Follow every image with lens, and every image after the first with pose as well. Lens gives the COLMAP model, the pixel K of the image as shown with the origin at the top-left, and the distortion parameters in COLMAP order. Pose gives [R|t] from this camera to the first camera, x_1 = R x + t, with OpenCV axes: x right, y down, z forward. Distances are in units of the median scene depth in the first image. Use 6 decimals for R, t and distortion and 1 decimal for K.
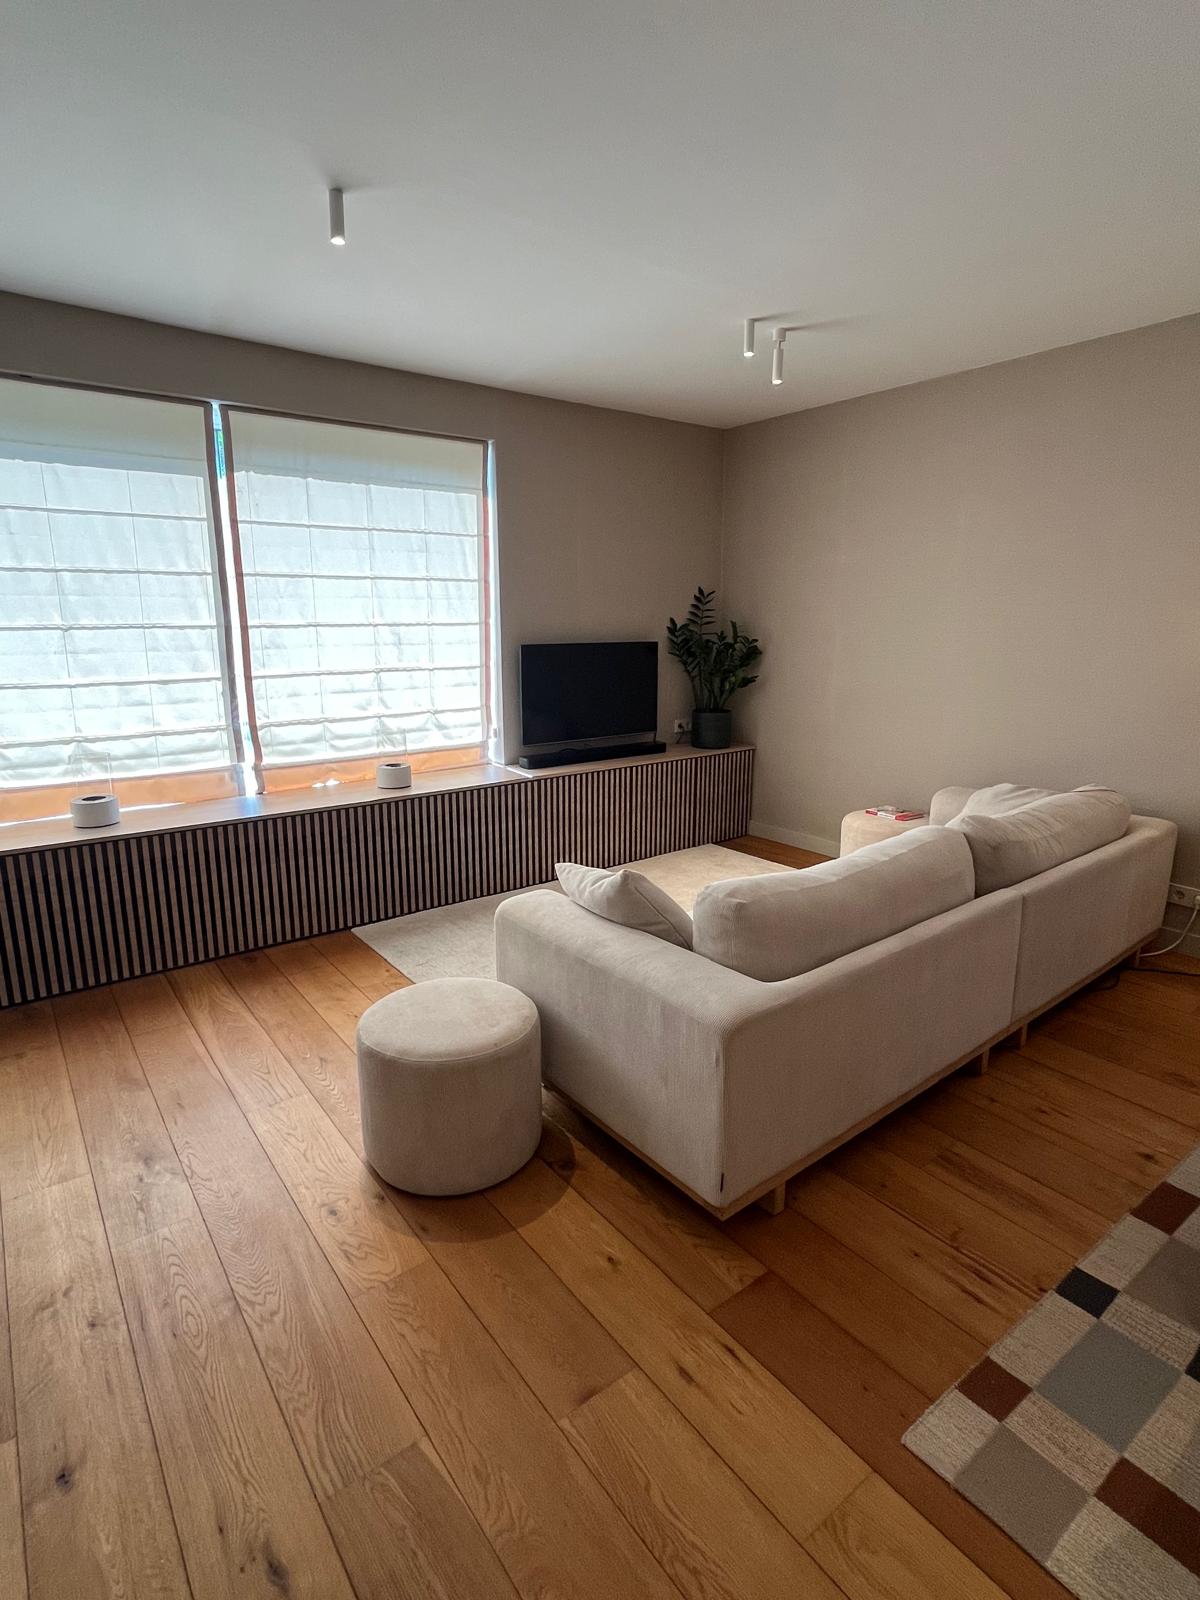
lens RADIAL K [[823.0, 0, 603.3], [0, 823.0, 792.2], [0, 0, 1]] dist [-0.000146, -0.001213]
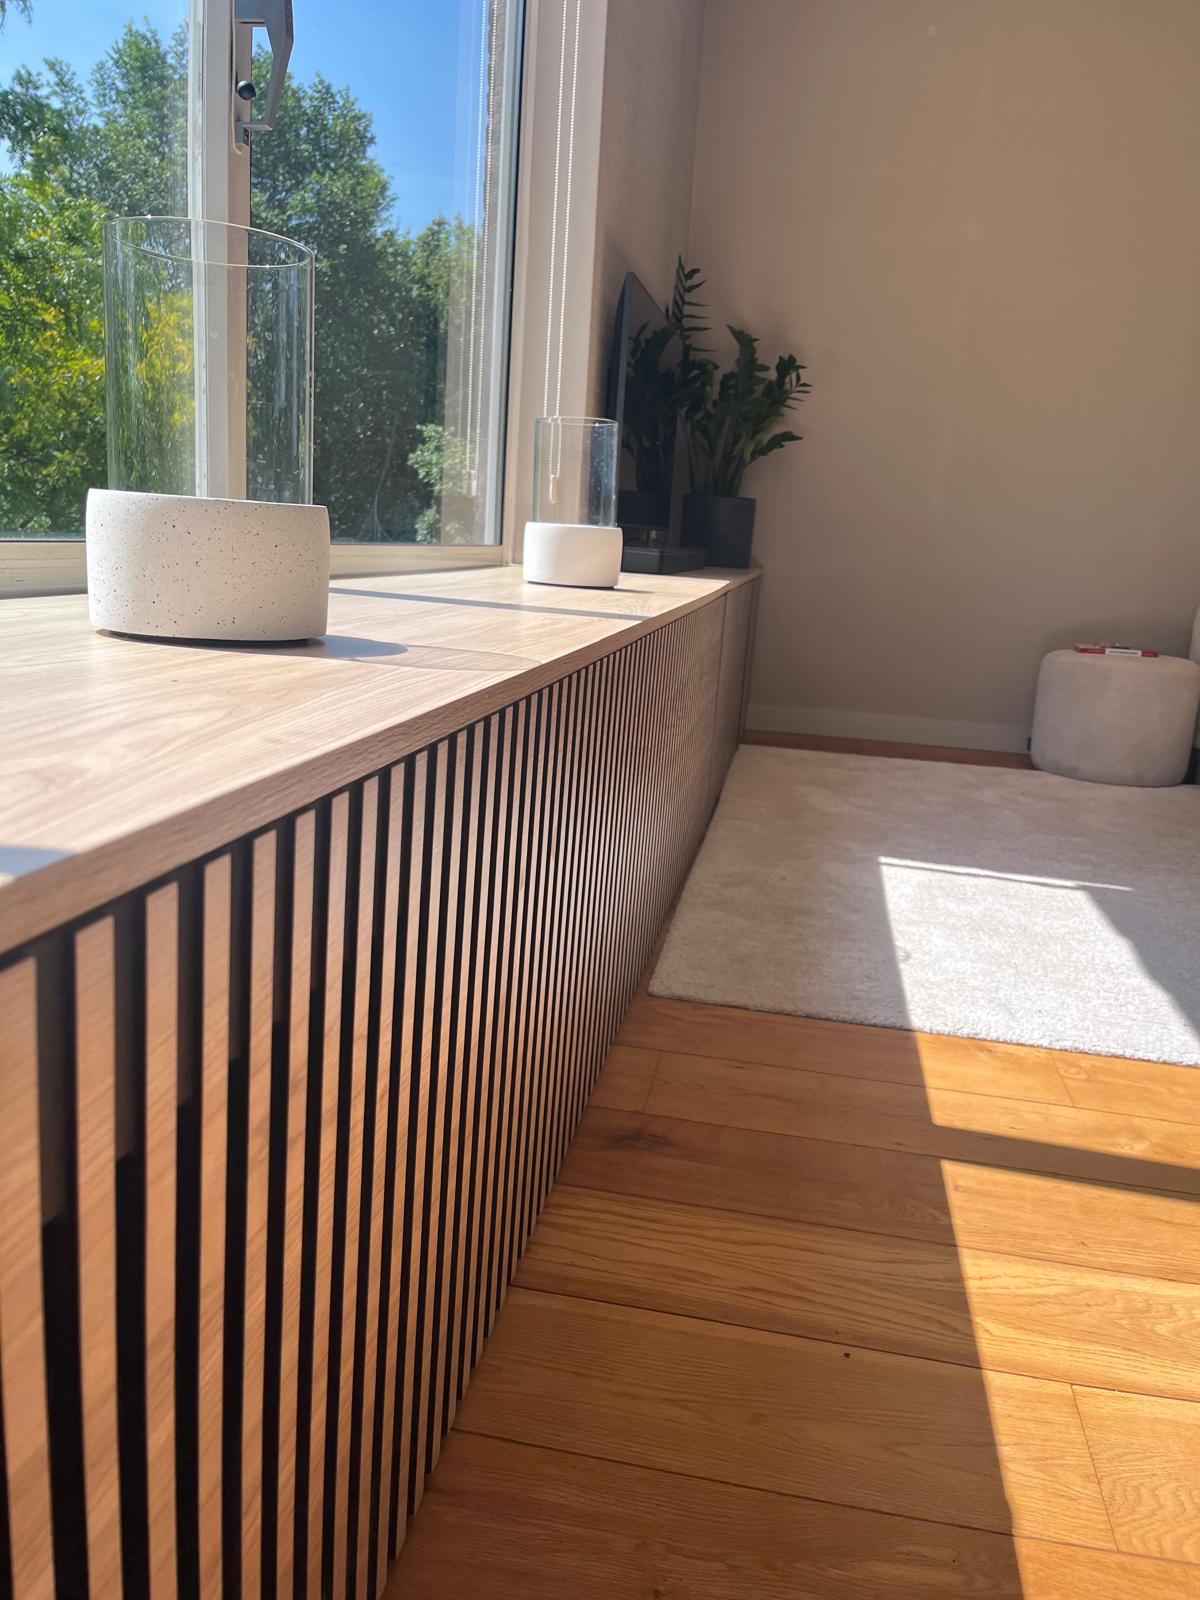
lens RADIAL K [[1221.3, 0, 600.0], [0, 1221.3, 800.0], [0, 0, 1]] dist [-0.004444, -0.003211]
pose [[0.732093, -0.099353, 0.673920, -0.680003], [0.078551, 0.995020, 0.061360, 0.059706], [-0.676661, 0.008016, 0.736251, 0.677267]]
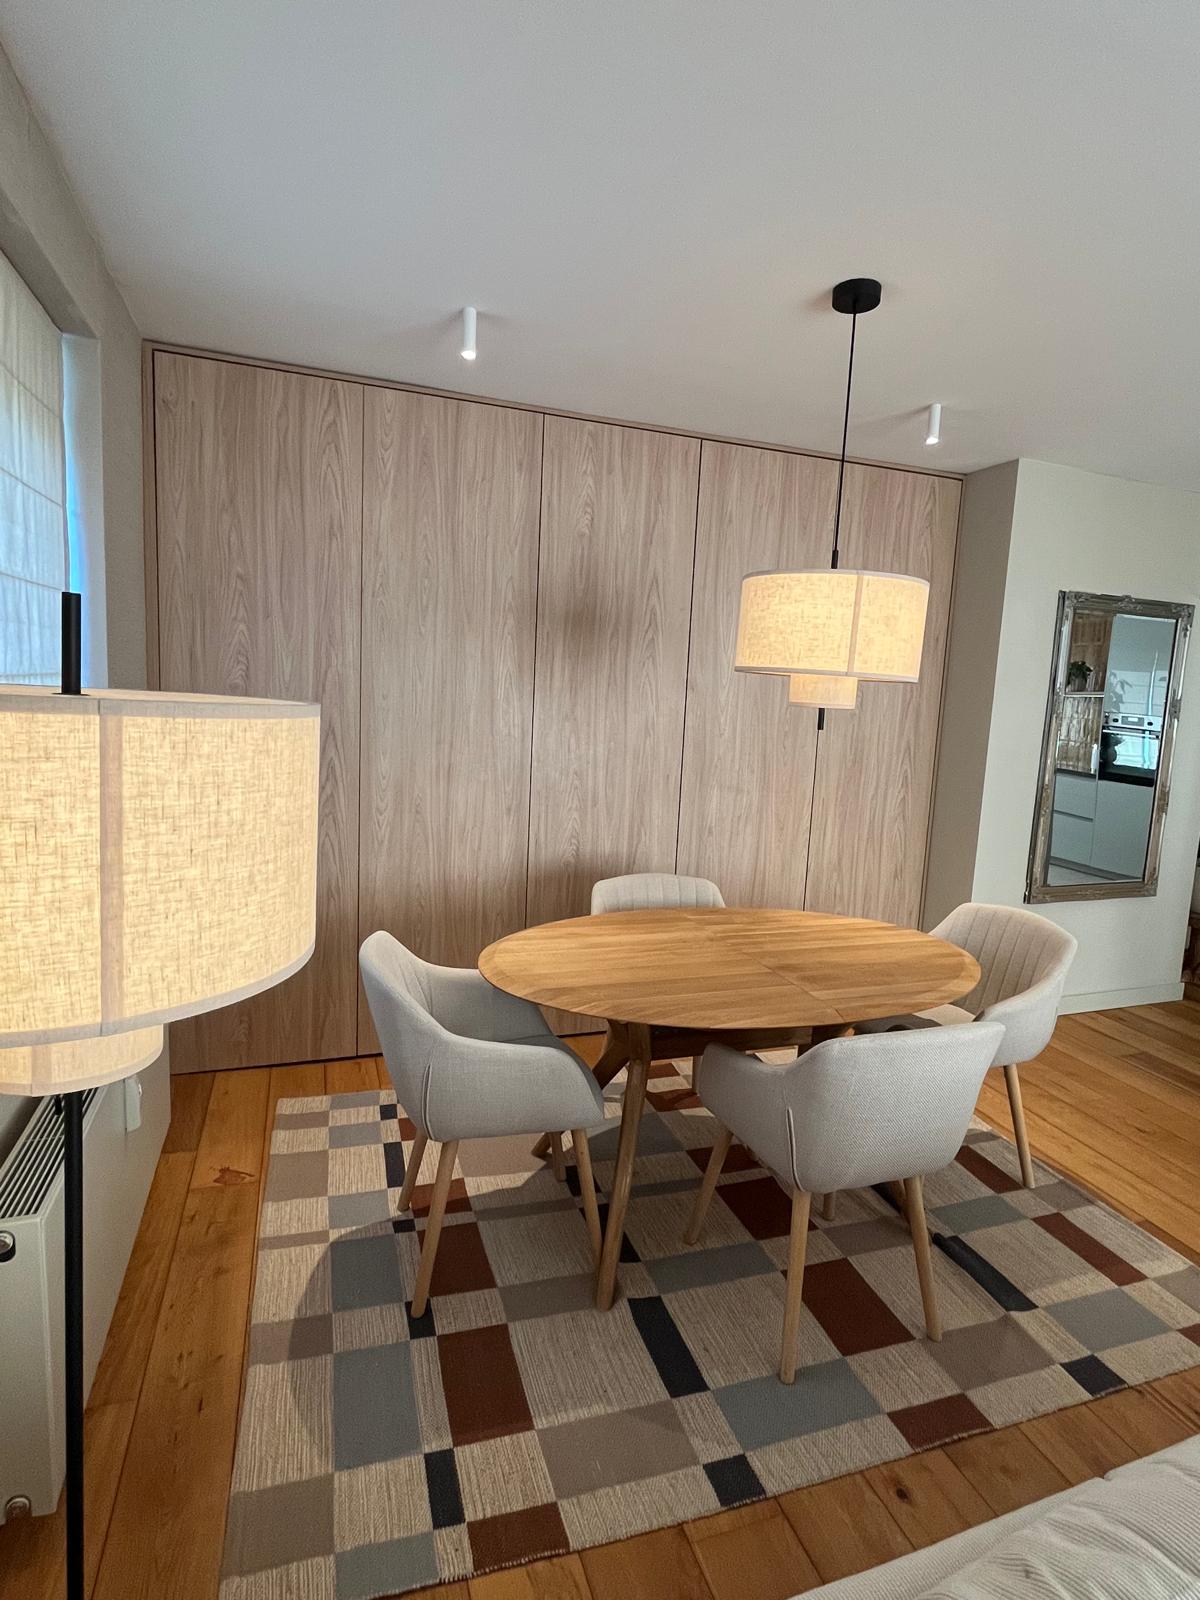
lens RADIAL K [[823.0, 0, 603.3], [0, 823.0, 792.2], [0, 0, 1]] dist [-0.000146, -0.001213]
pose [[-0.951615, -0.078876, 0.296999, 0.455457], [0.018875, 0.949668, 0.312689, -0.215284], [-0.306714, 0.303165, -0.902229, 0.937059]]
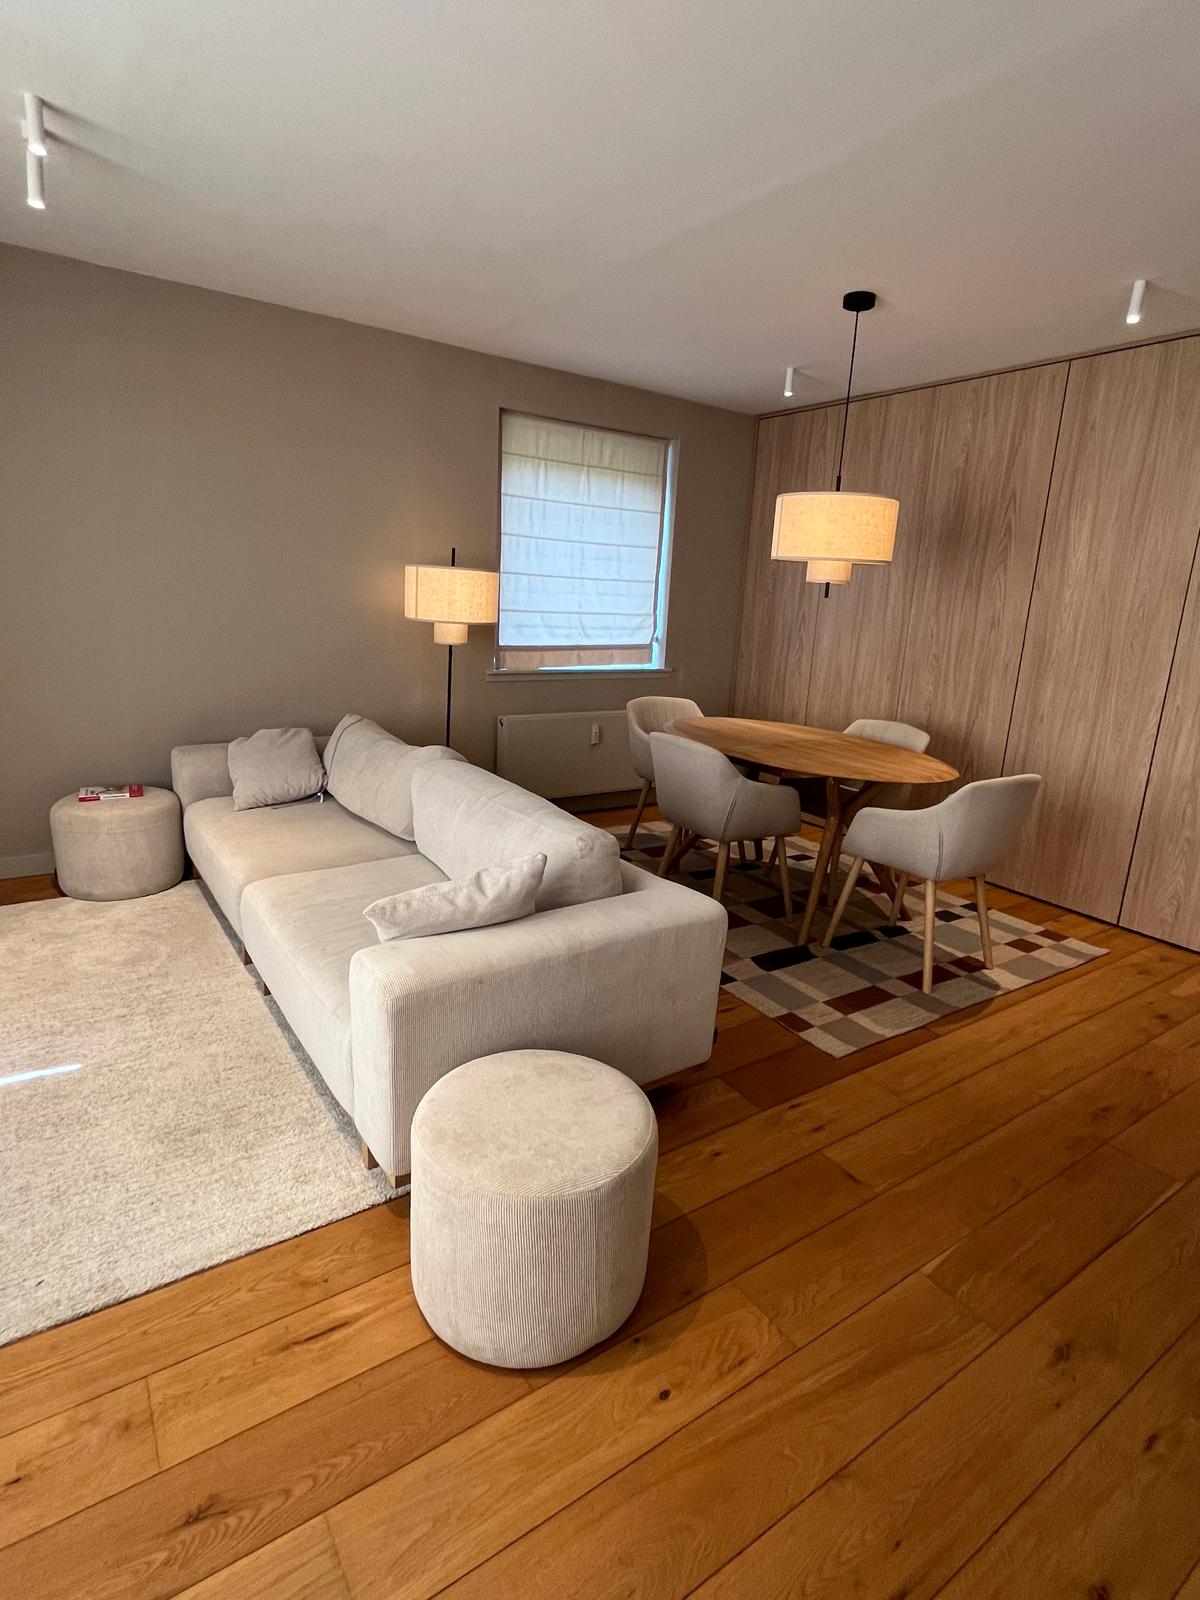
lens RADIAL K [[823.0, 0, 603.3], [0, 823.0, 792.2], [0, 0, 1]] dist [-0.000146, -0.001213]
pose [[0.052668, -0.233854, 0.970844, -0.508332], [0.155201, 0.962297, 0.223375, -0.099535], [-0.986478, 0.138911, 0.086977, 0.507327]]
